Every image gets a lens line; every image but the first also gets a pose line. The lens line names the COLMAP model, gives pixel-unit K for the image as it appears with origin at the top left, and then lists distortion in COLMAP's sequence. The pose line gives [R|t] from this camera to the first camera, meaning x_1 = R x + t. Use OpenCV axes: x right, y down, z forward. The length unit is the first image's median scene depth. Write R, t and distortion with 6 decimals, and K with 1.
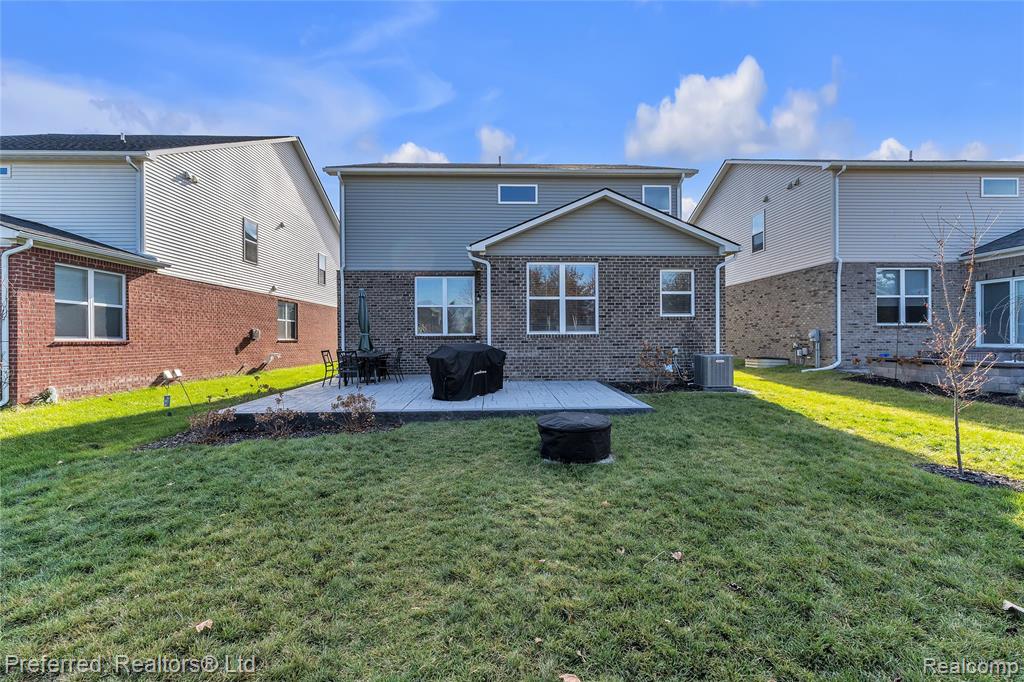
lens RADIAL K [[437.0, 0, 512.0], [0, 437.0, 341.0], [0, 0, 1]] dist [0.003155, -0.000050]
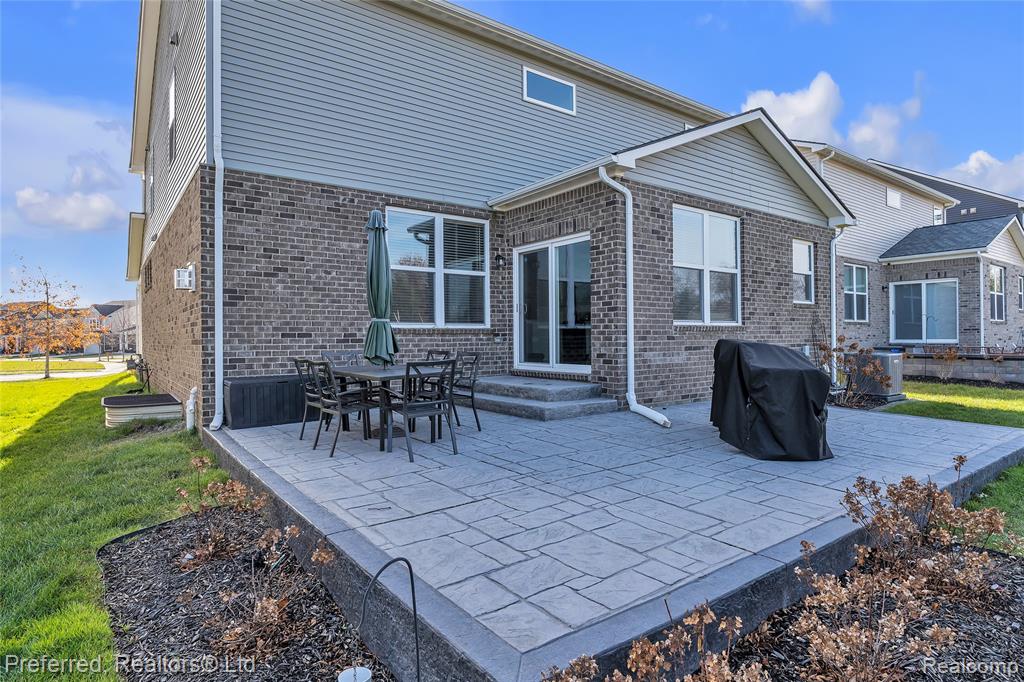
lens RADIAL K [[556.3, 0, 541.8], [0, 556.3, 333.0], [0, 0, 1]] dist [-0.001610, -0.000609]
pose [[0.804179, 0.003716, 0.594376, -0.545794], [0.007657, 0.999833, -0.016612, 0.006478], [-0.594338, 0.017910, 0.804016, 0.503547]]
